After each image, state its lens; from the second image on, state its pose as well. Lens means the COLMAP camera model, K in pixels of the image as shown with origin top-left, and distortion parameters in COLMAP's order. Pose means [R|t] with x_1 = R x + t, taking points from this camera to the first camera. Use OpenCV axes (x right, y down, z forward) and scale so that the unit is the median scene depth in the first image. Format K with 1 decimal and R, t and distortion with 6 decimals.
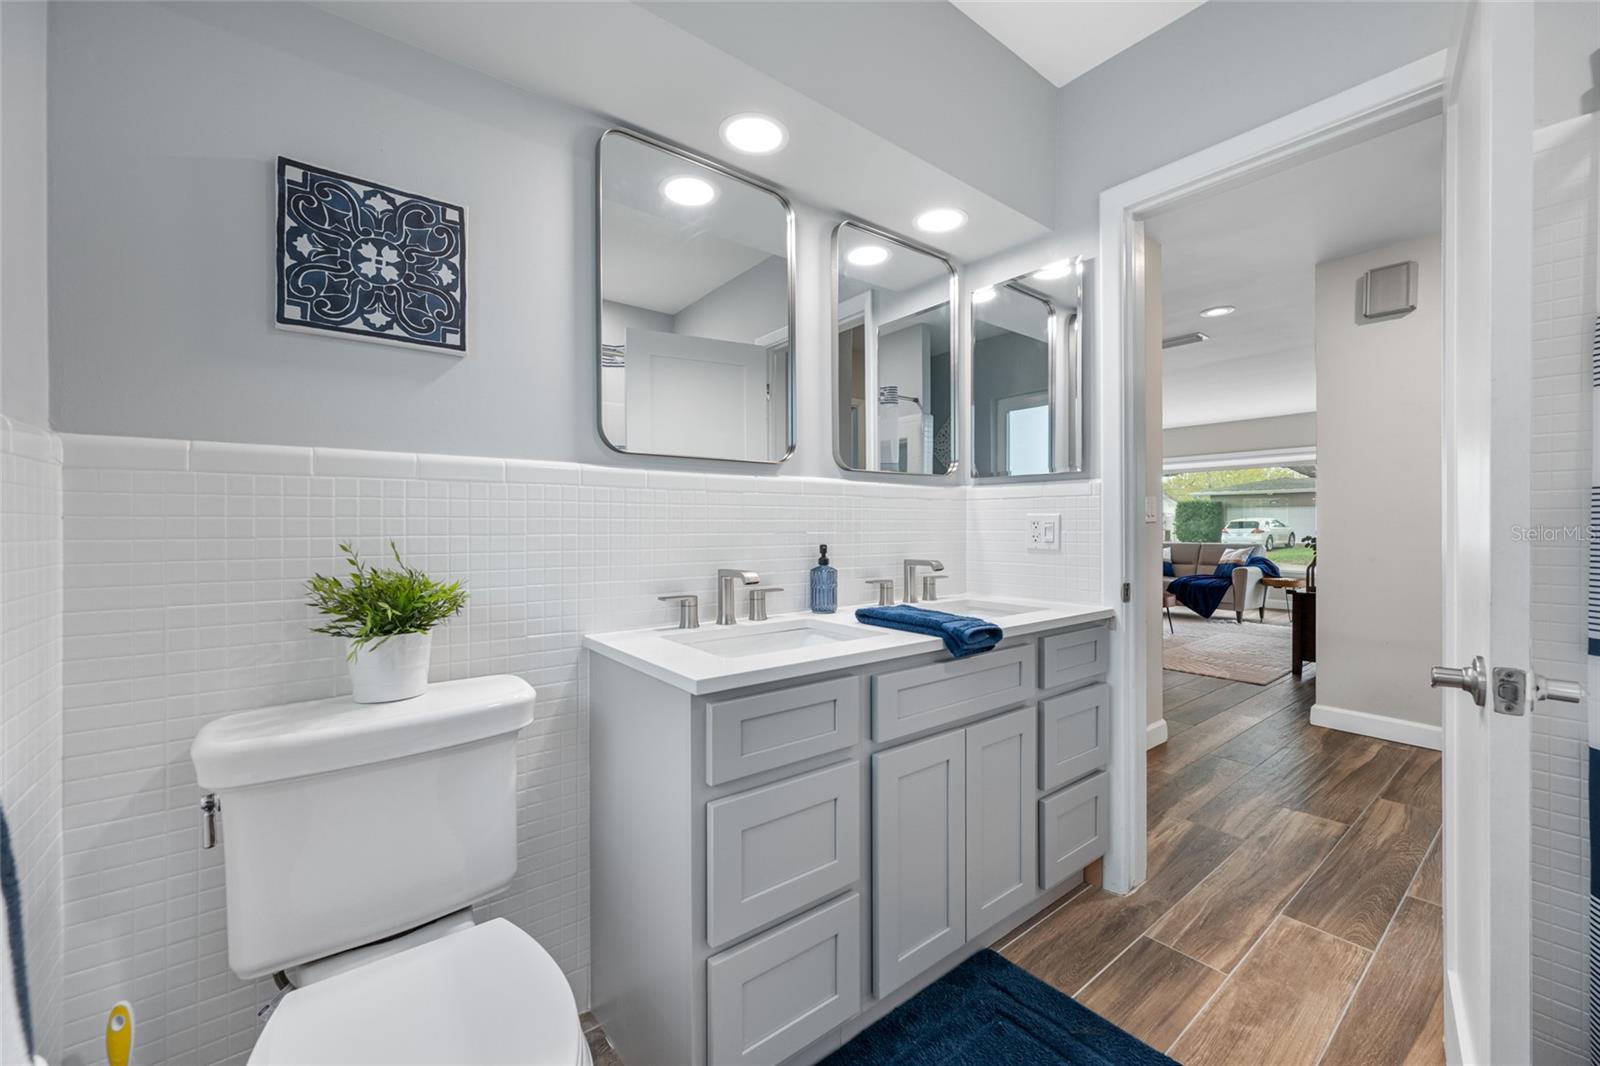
lens RADIAL K [[634.7, 0, 805.7], [0, 634.7, 530.3], [0, 0, 1]] dist [-0.003454, 0.001389]
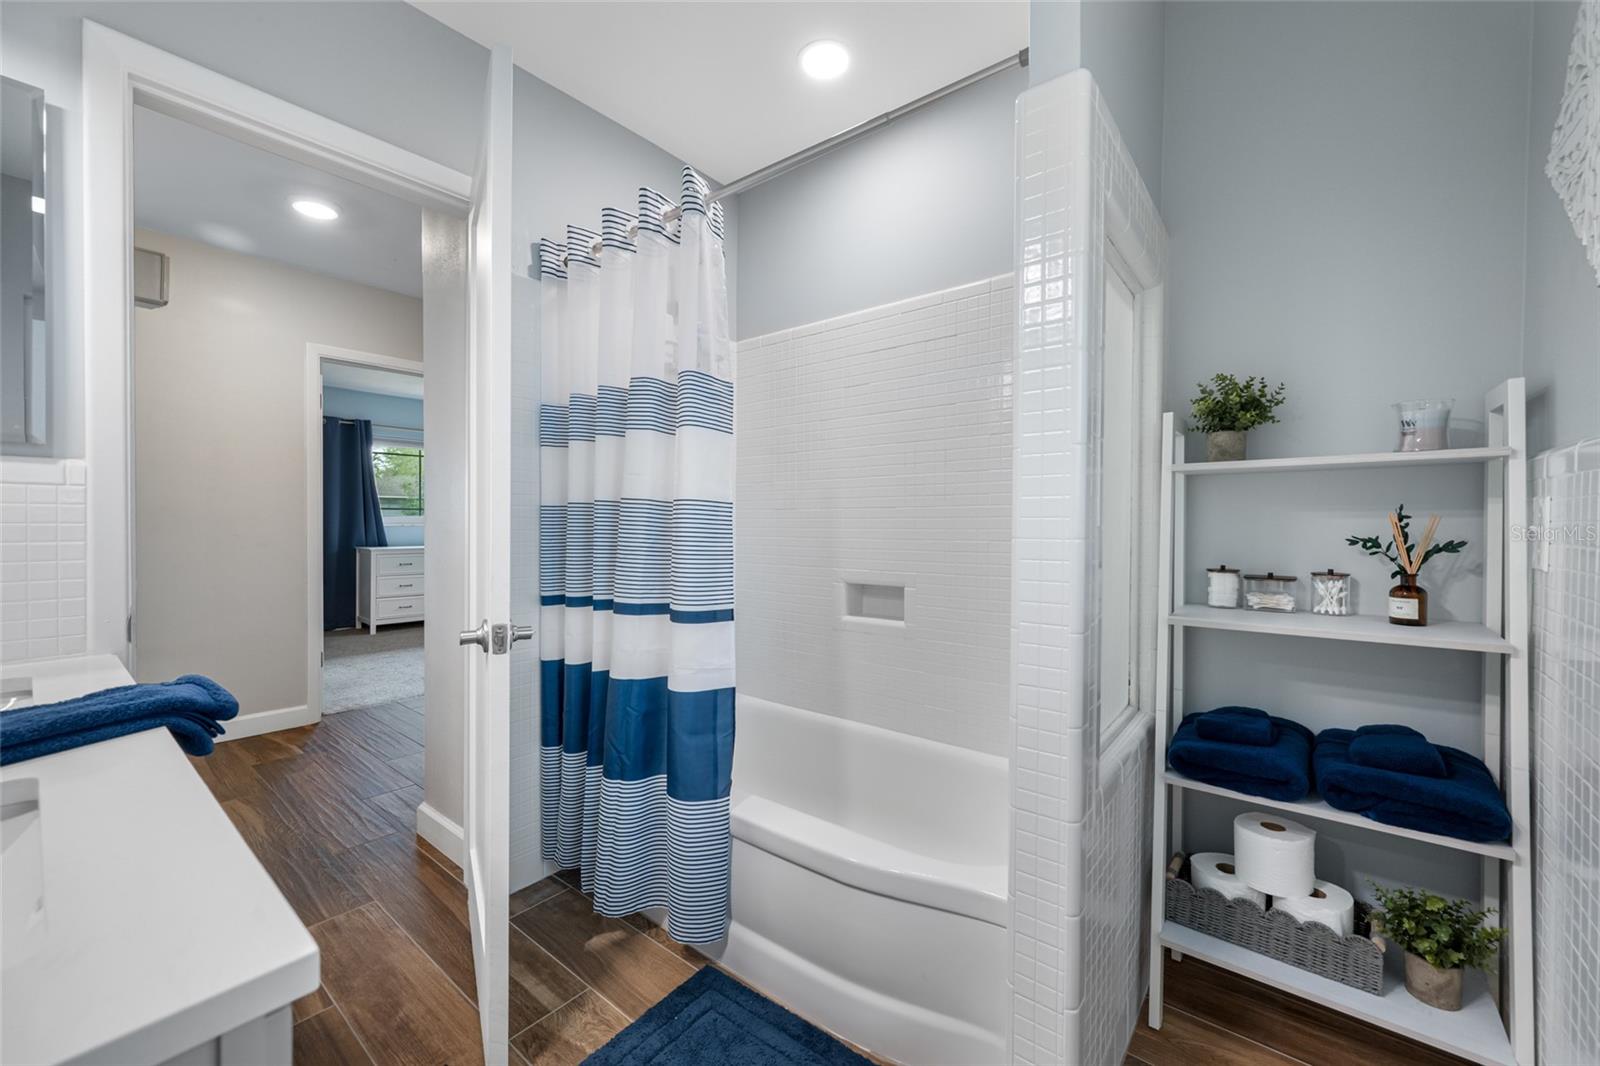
lens RADIAL K [[634.7, 0, 802.0], [0, 634.7, 526.9], [0, 0, 1]] dist [-0.003454, 0.001389]
pose [[-0.220530, -0.001779, 0.975379, -0.460554], [0.009062, 0.999951, 0.003872, -0.007357], [-0.975338, 0.009693, -0.220503, 0.591702]]
